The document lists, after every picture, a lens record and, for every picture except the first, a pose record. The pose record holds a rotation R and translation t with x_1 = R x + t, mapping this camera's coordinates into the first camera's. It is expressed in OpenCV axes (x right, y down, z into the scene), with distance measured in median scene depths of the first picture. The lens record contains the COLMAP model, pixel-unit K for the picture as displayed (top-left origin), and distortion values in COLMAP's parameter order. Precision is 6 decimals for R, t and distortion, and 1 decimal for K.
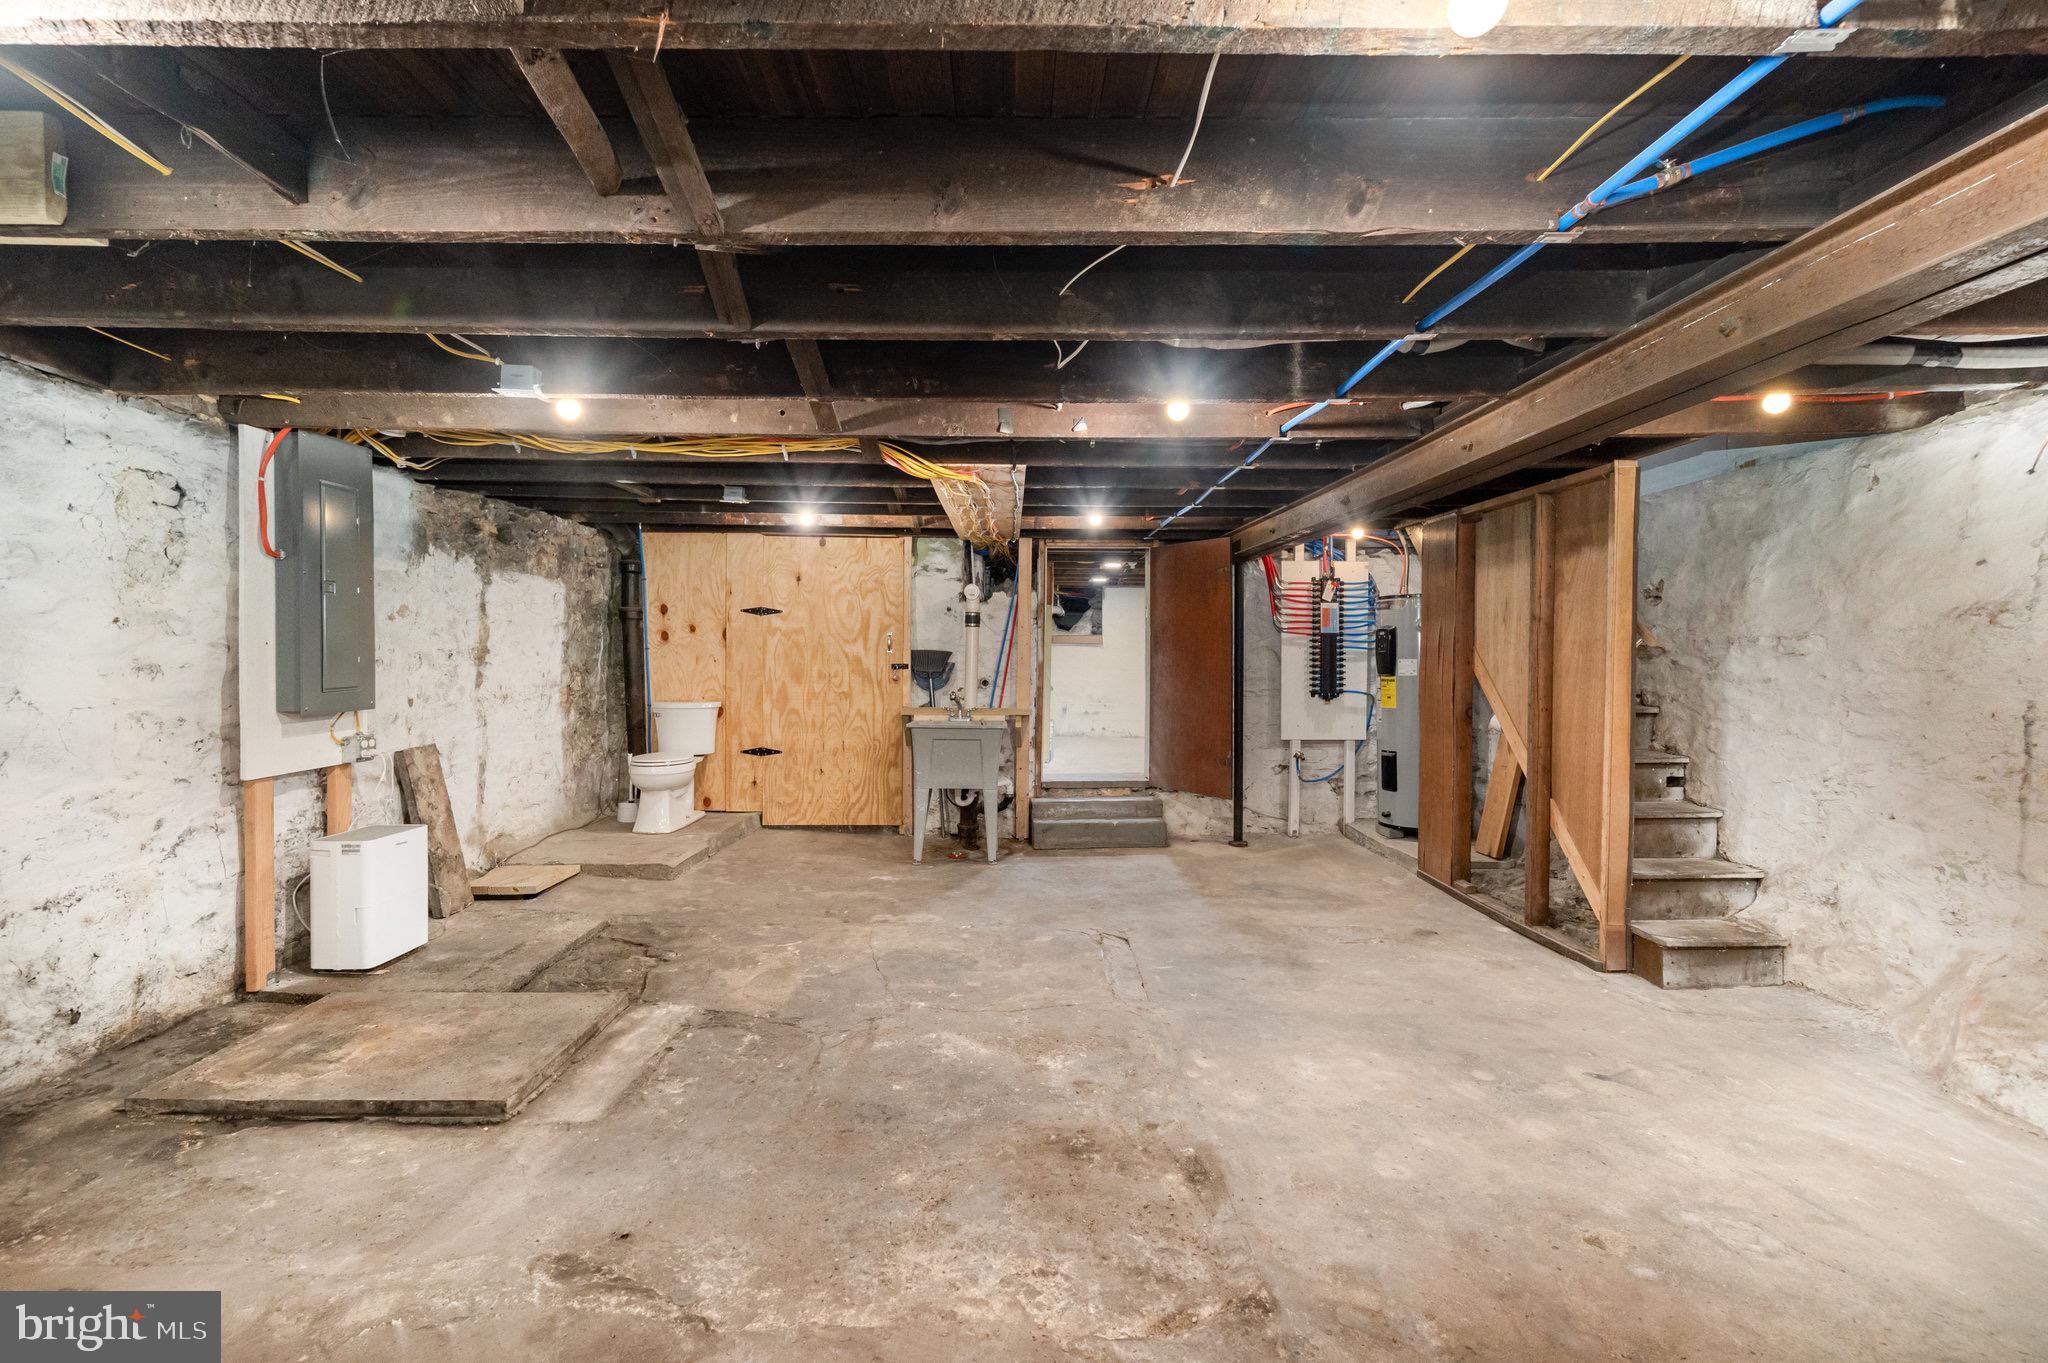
lens RADIAL K [[896.7, 0, 1024.9], [0, 896.7, 672.9], [0, 0, 1]] dist [-0.000843, 0.000159]
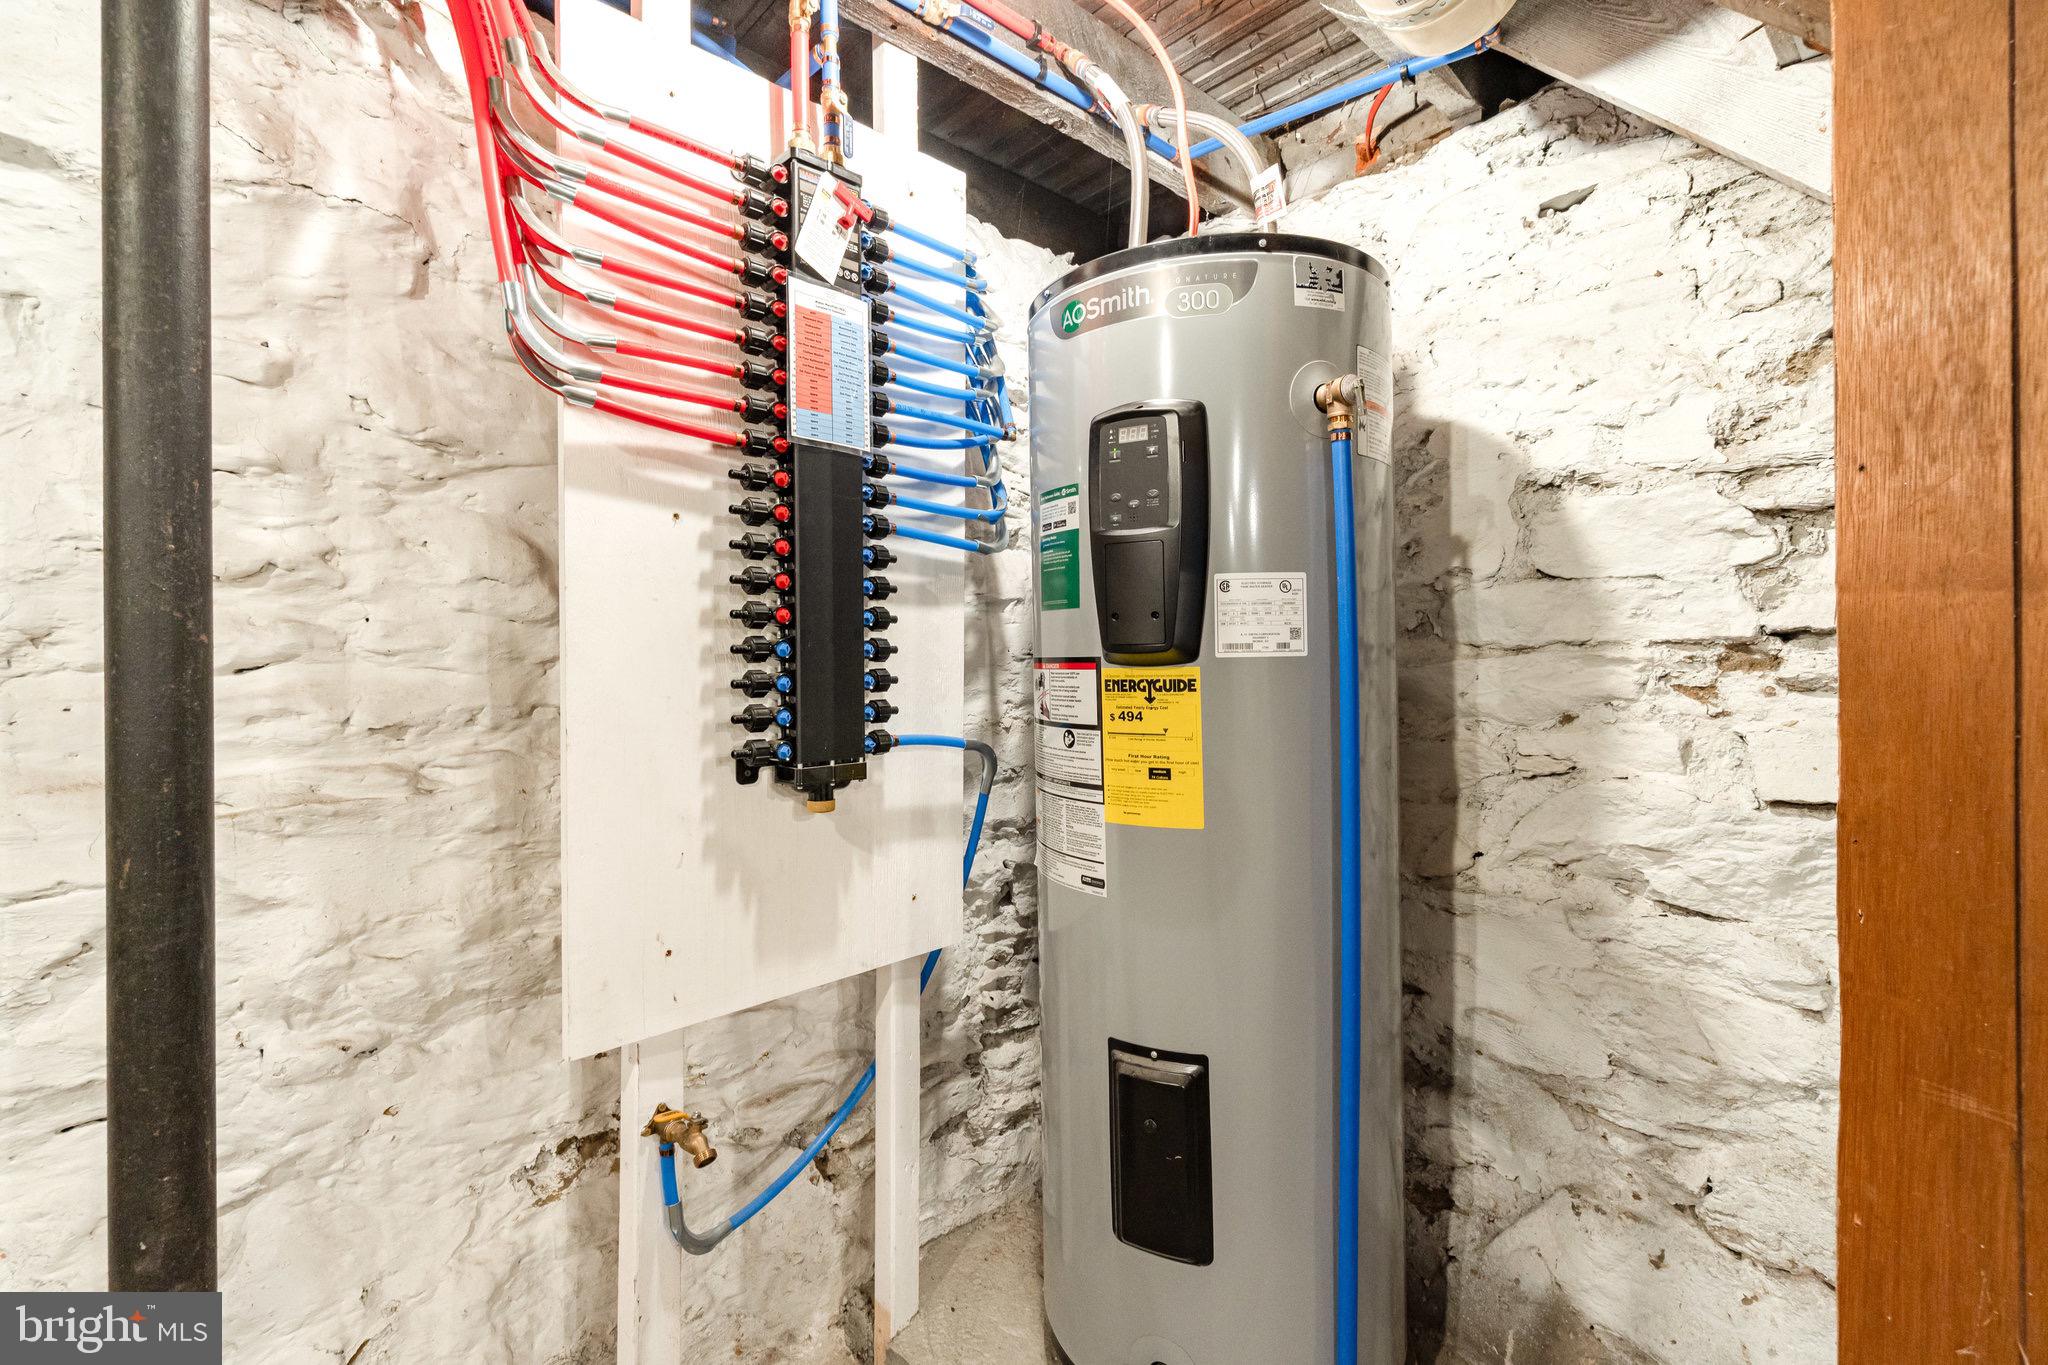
lens RADIAL K [[896.7, 0, 1035.3], [0, 896.7, 667.2], [0, 0, 1]] dist [-0.000843, 0.000159]
pose [[0.748439, -0.002821, 0.663198, 0.268740], [0.012496, 0.999873, -0.009849, 0.006236], [-0.663086, 0.015659, 0.748379, 0.908608]]
